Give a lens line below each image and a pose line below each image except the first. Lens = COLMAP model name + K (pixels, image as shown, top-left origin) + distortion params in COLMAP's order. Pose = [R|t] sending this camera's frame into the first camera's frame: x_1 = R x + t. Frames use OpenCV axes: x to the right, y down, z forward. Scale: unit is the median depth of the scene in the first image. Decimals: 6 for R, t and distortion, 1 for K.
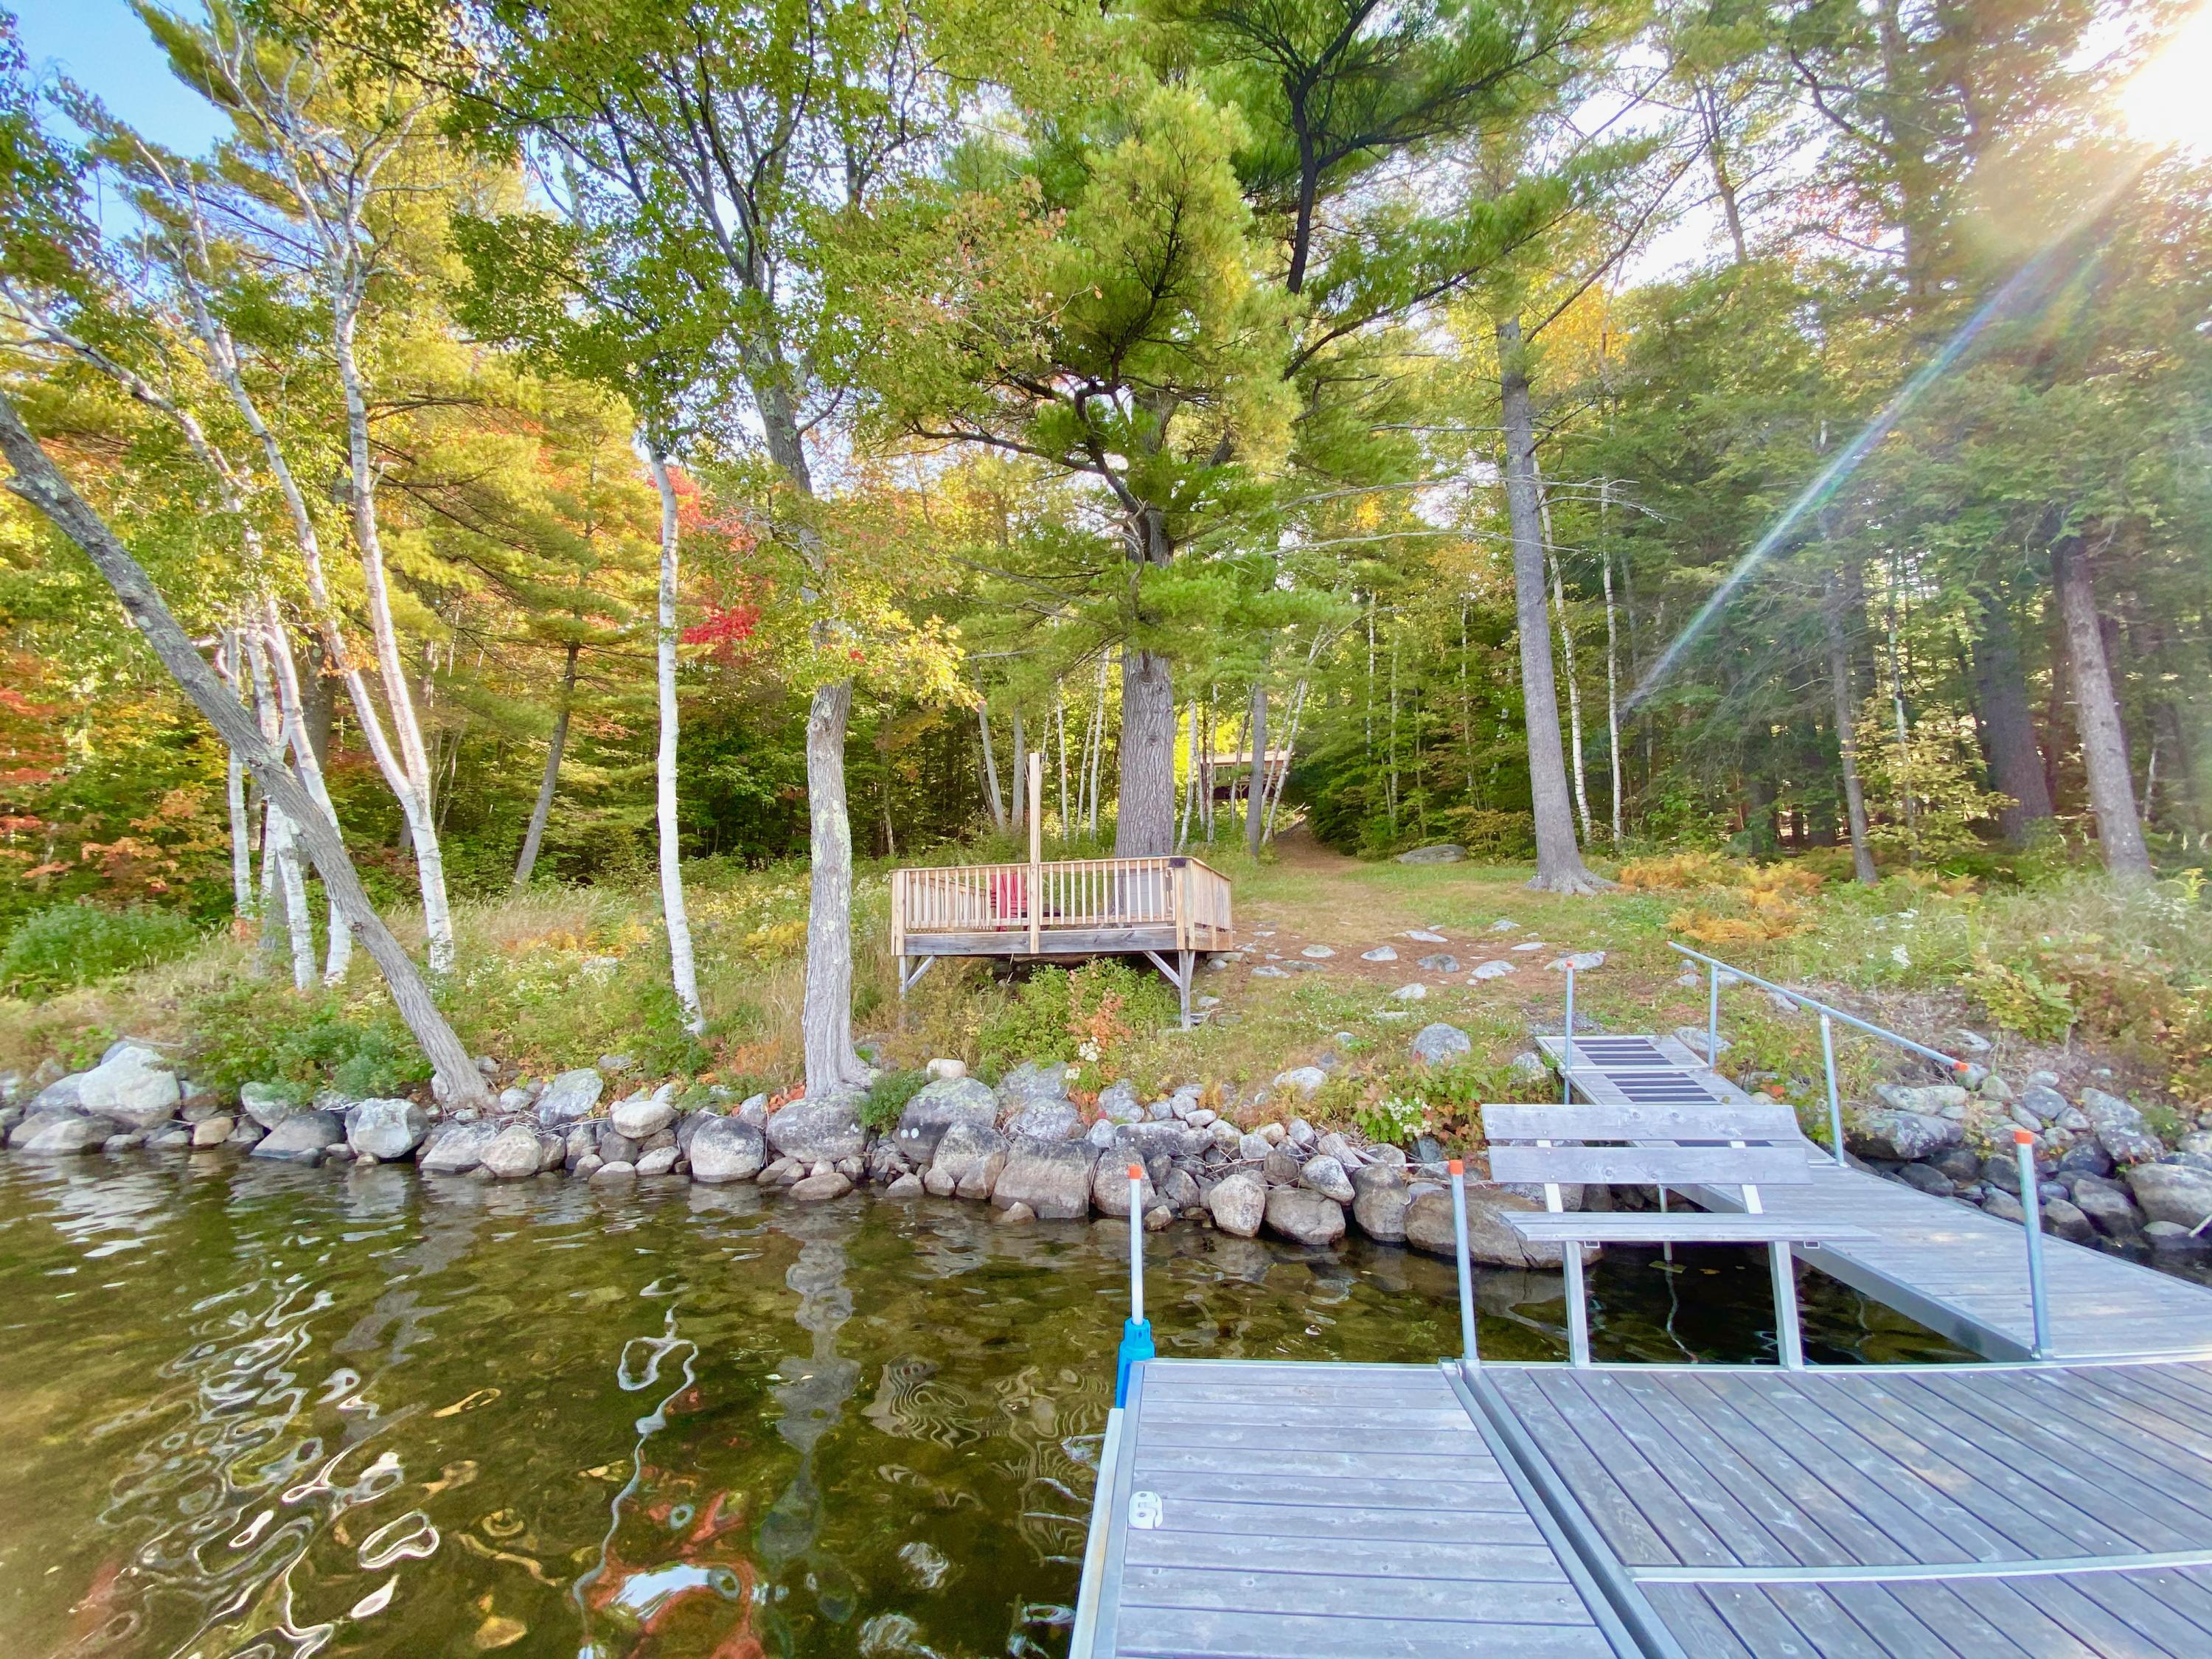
lens RADIAL K [[880.5, 0, 1098.4], [0, 880.5, 814.5], [0, 0, 1]] dist [-0.001742, -0.012323]
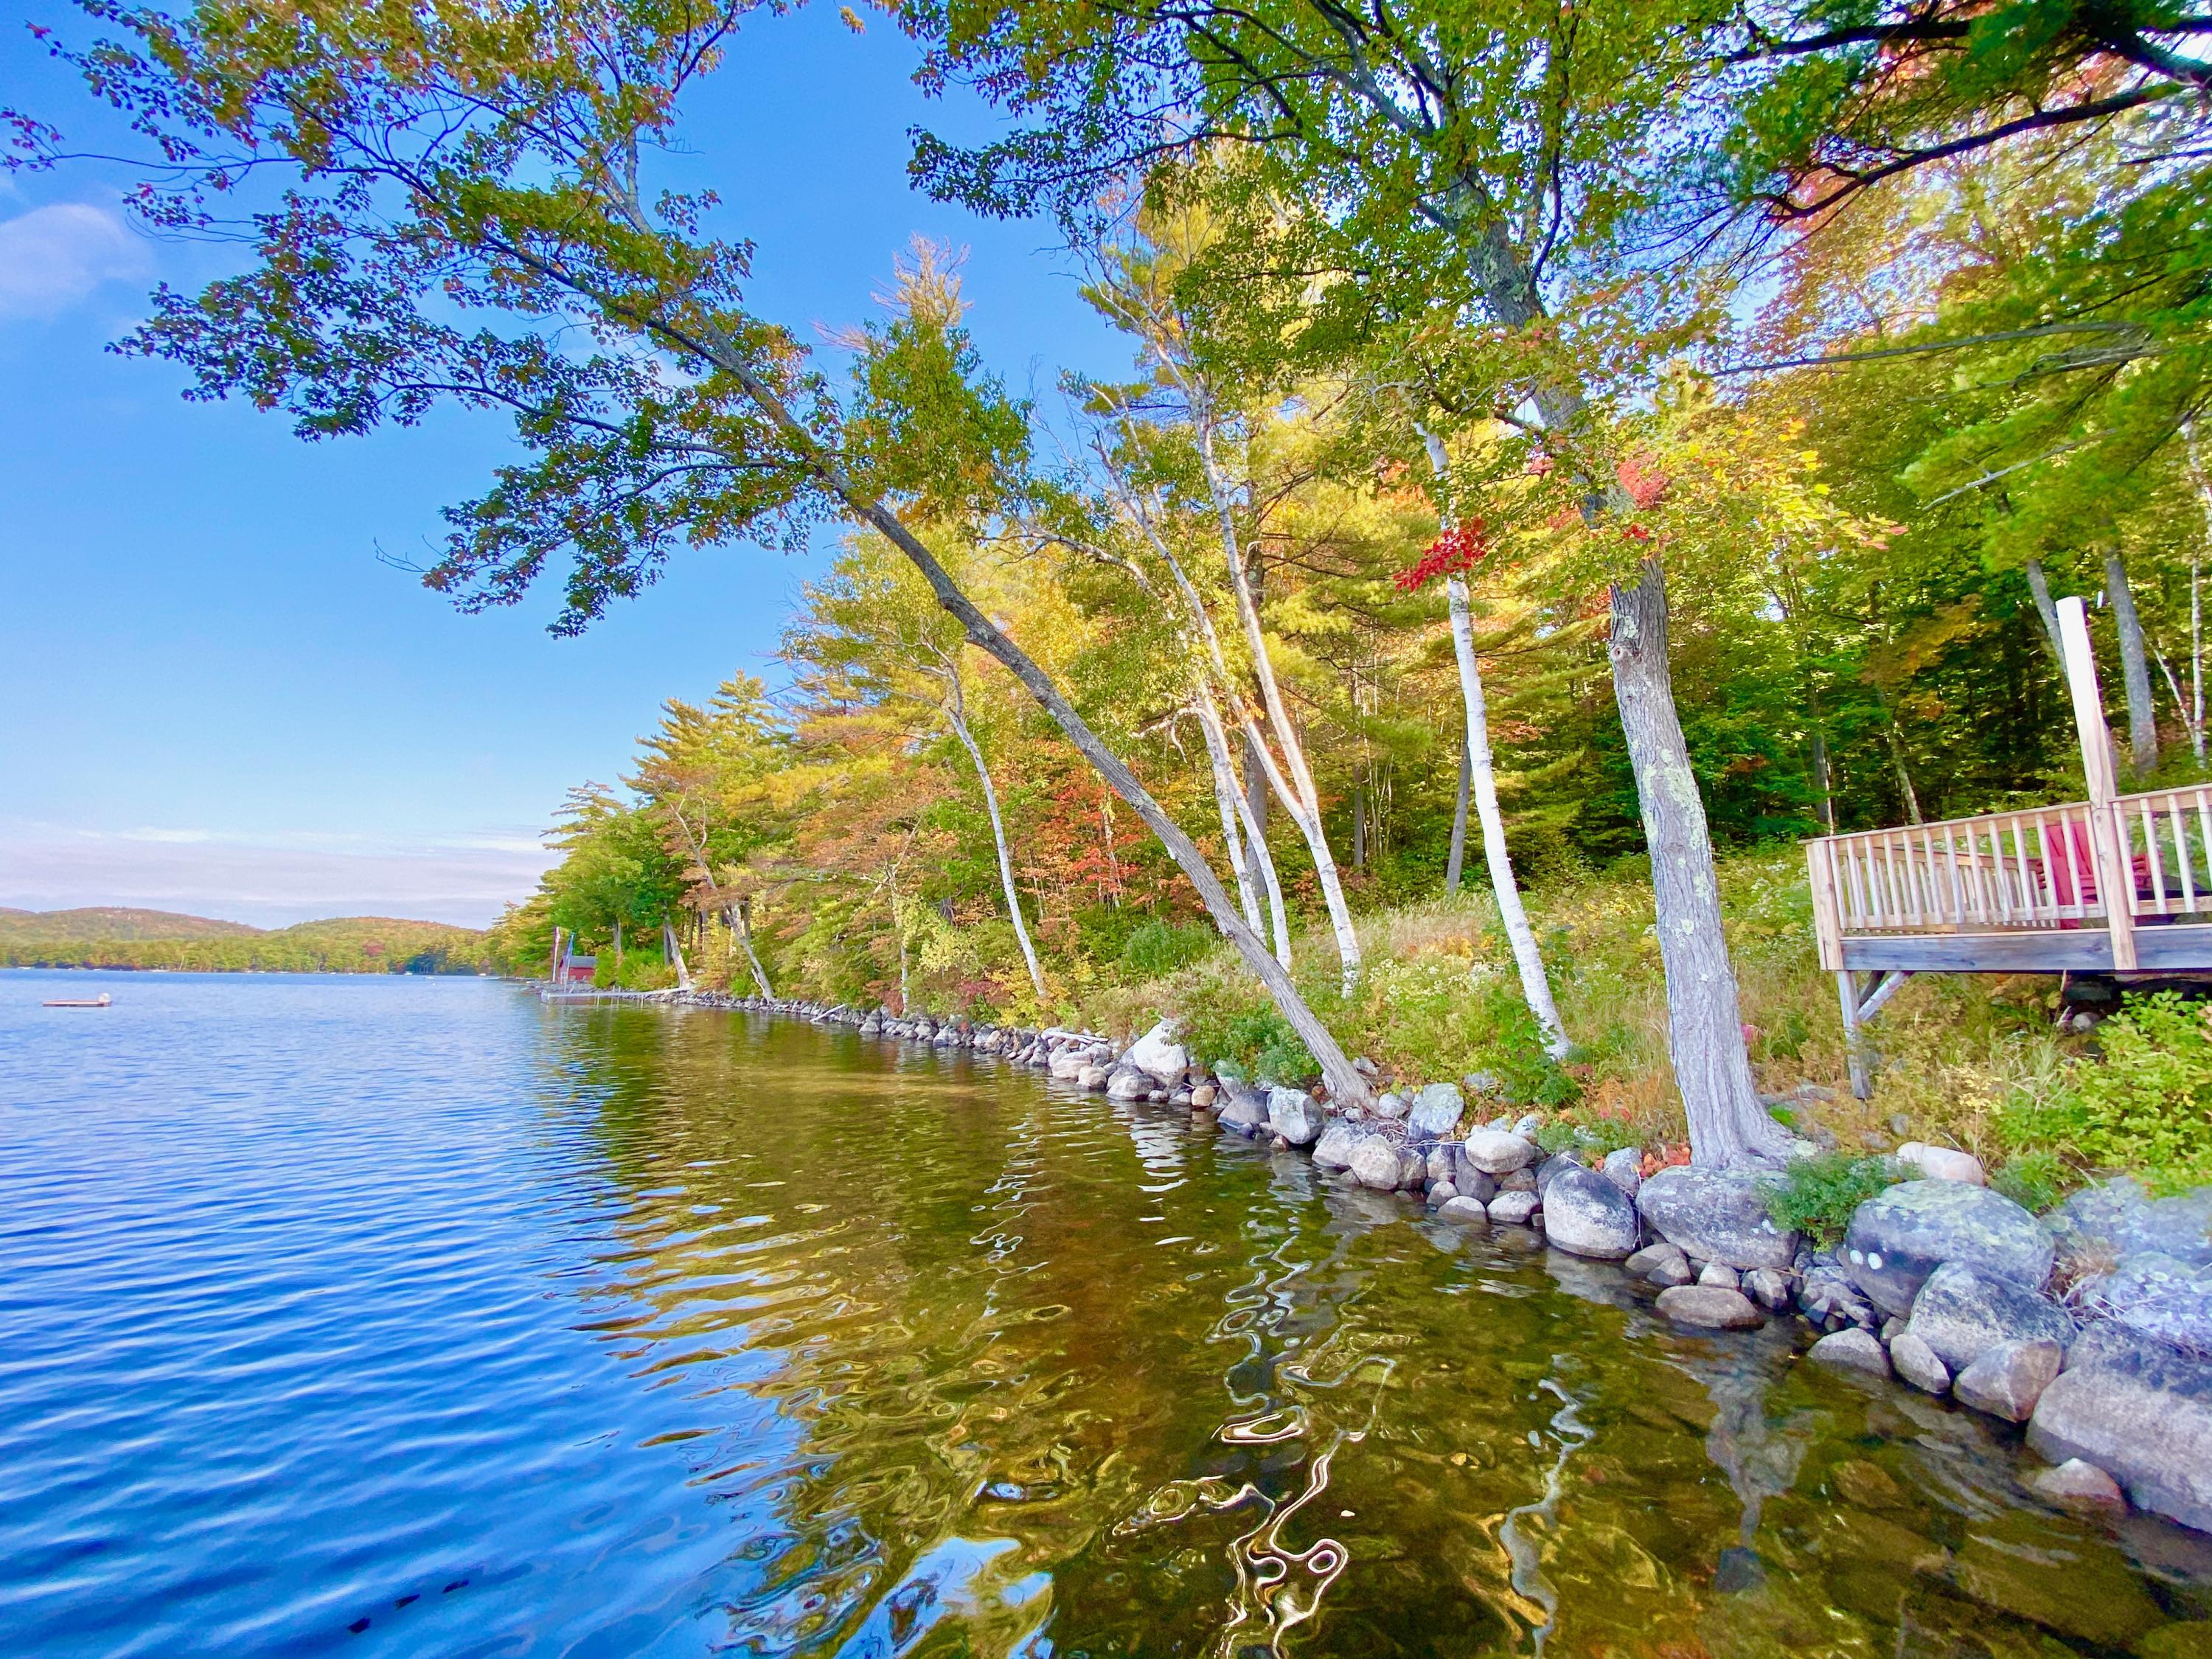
lens RADIAL K [[880.5, 0, 1098.4], [0, 880.5, 814.5], [0, 0, 1]] dist [-0.001742, -0.012323]
pose [[0.532880, -0.122717, -0.837245, 0.040828], [0.119691, 0.990411, -0.068987, 0.026639], [0.837683, -0.063448, 0.542458, 0.207689]]
